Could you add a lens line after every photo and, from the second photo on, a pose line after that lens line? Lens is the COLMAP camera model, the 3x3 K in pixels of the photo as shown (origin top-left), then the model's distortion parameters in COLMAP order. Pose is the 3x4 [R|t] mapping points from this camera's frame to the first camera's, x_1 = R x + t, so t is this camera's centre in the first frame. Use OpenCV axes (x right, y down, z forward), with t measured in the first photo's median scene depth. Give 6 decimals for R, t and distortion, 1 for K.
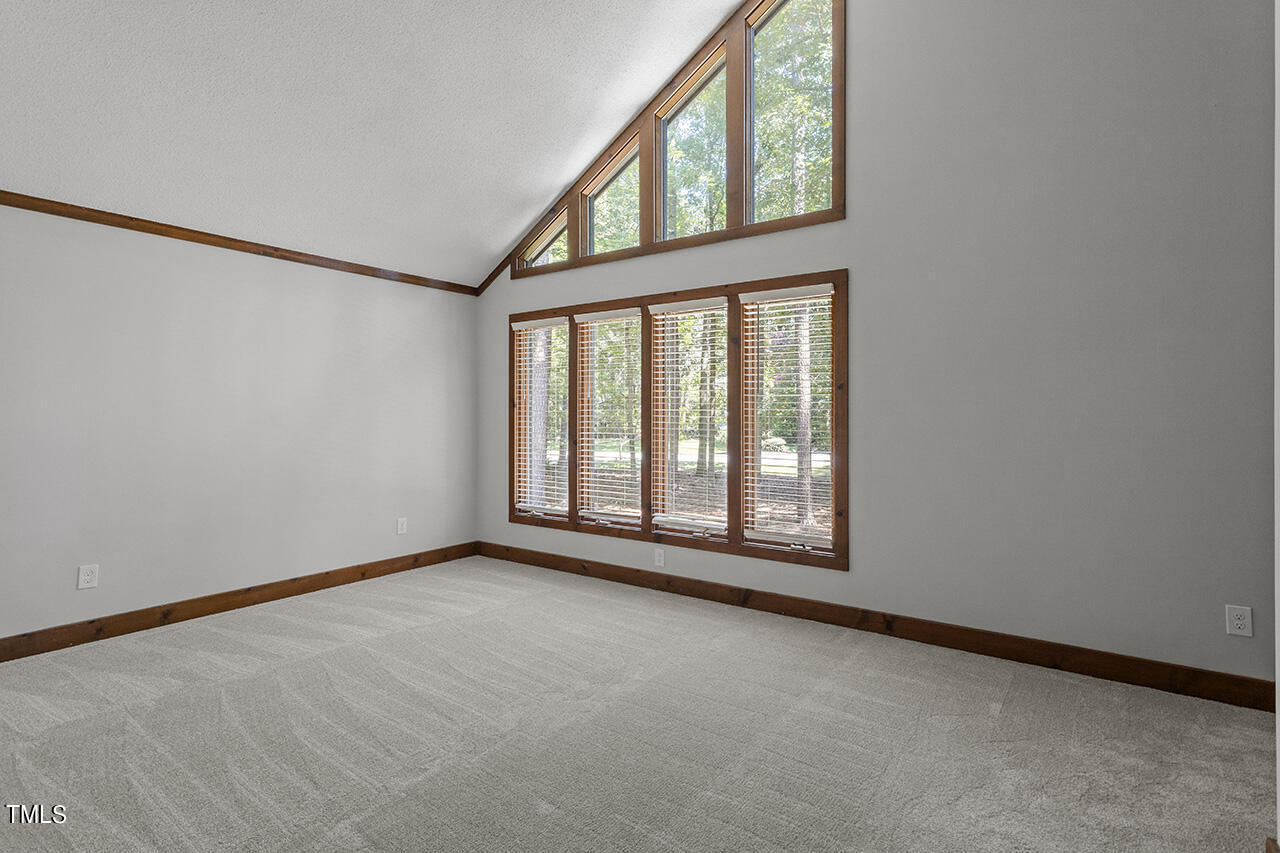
lens RADIAL K [[624.3, 0, 643.2], [0, 624.3, 422.0], [0, 0, 1]] dist [0.006636, 0.000897]
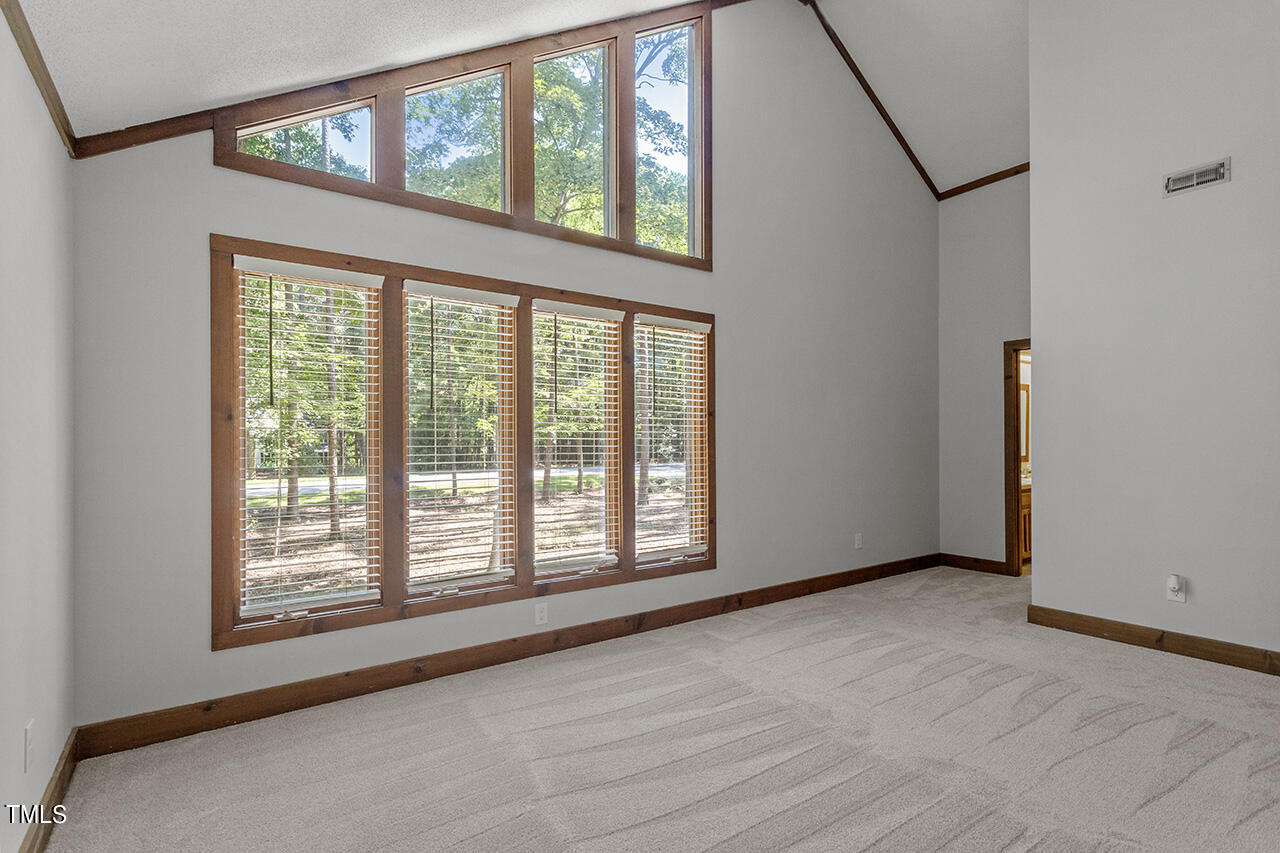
lens RADIAL K [[624.3, 0, 654.9], [0, 624.3, 445.2], [0, 0, 1]] dist [0.006636, 0.000897]
pose [[0.306255, -0.008570, 0.951911, -0.813676], [0.007982, 0.999947, 0.006434, -0.004788], [-0.951916, 0.005628, 0.306307, 0.719148]]
